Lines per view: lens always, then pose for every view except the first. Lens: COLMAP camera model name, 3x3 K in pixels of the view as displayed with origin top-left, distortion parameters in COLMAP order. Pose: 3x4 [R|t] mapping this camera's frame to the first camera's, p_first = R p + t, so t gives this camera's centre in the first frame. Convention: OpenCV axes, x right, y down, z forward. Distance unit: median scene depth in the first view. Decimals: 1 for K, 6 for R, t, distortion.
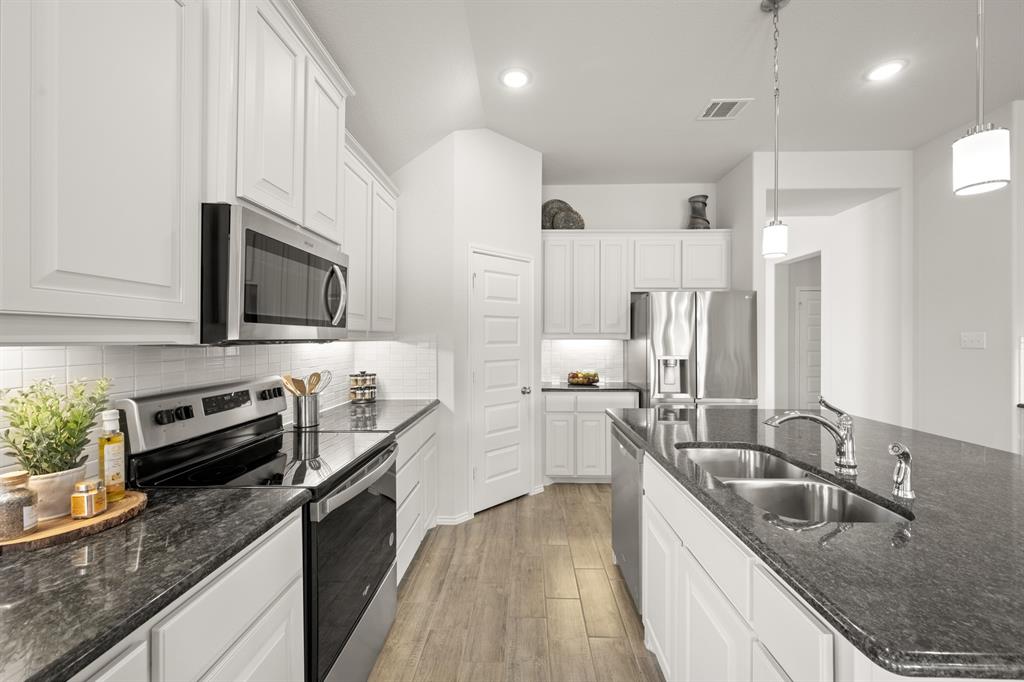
lens RADIAL K [[403.5, 0, 513.2], [0, 403.5, 339.1], [0, 0, 1]] dist [-0.000317, -0.000299]
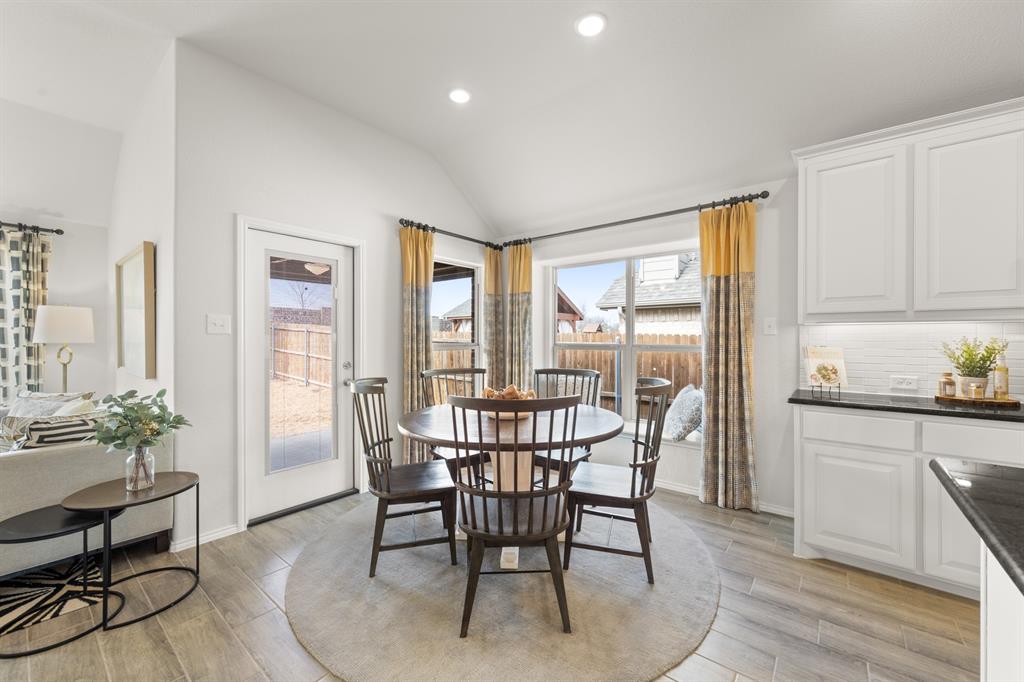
lens RADIAL K [[403.5, 0, 516.0], [0, 403.5, 338.0], [0, 0, 1]] dist [-0.000317, -0.000299]
pose [[-0.604049, -0.003413, -0.796939, 0.683778], [-0.004356, 0.999990, -0.000981, 0.036430], [0.796935, 0.002879, -0.604058, 0.100790]]
